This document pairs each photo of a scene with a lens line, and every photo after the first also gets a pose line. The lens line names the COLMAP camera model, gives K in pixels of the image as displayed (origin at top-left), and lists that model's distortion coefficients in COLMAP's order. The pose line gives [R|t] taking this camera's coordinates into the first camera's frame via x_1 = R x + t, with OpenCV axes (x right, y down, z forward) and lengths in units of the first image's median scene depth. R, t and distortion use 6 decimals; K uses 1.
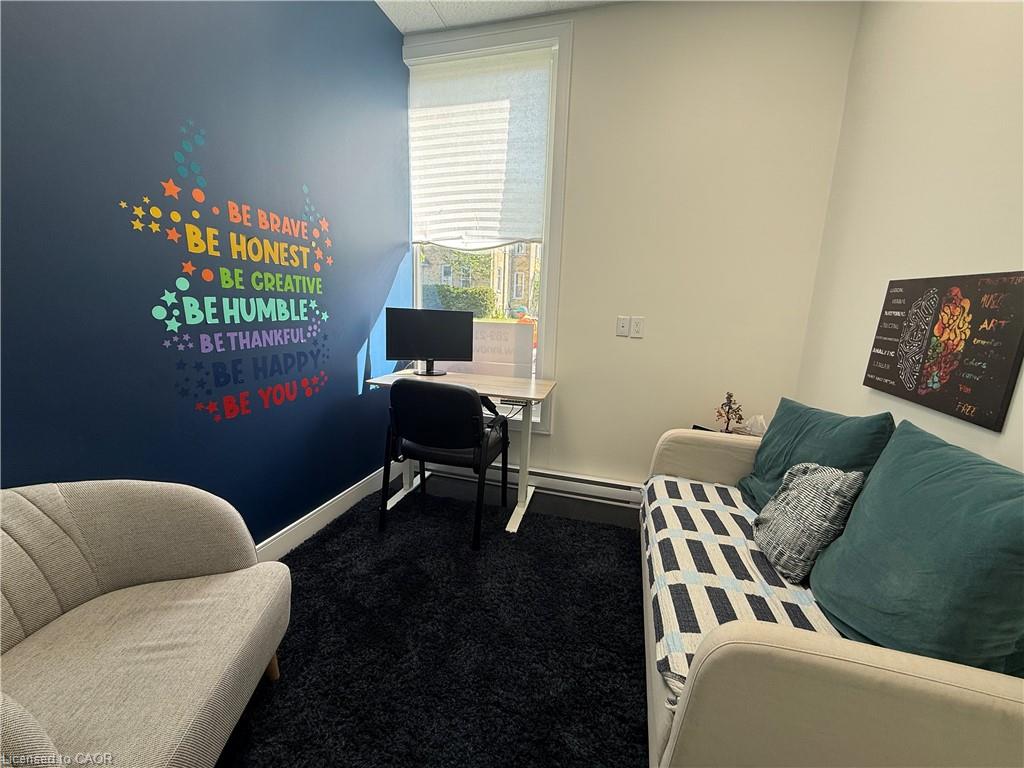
lens RADIAL K [[408.1, 0, 510.6], [0, 408.1, 385.1], [0, 0, 1]] dist [0.002538, -0.000845]
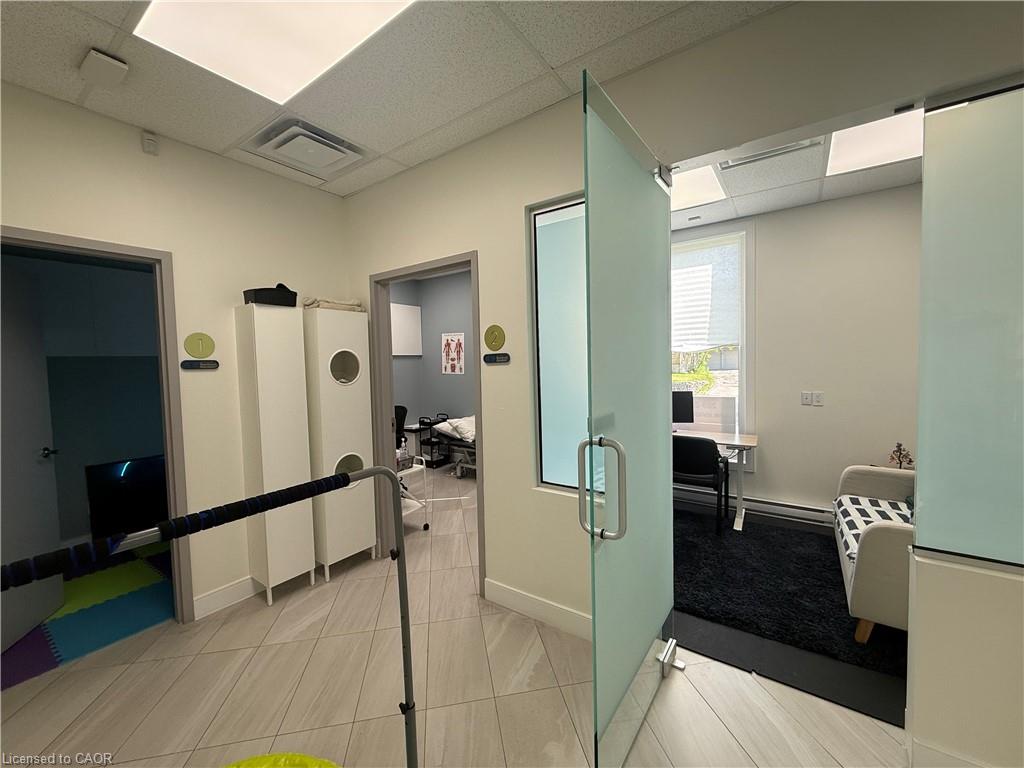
lens RADIAL K [[408.1, 0, 511.1], [0, 408.1, 384.0], [0, 0, 1]] dist [0.002538, -0.000845]
pose [[0.942816, -0.044940, -0.330270, -0.274746], [-0.000223, 0.990784, -0.135452, 0.007863], [0.333313, 0.127780, 0.934117, -0.844323]]
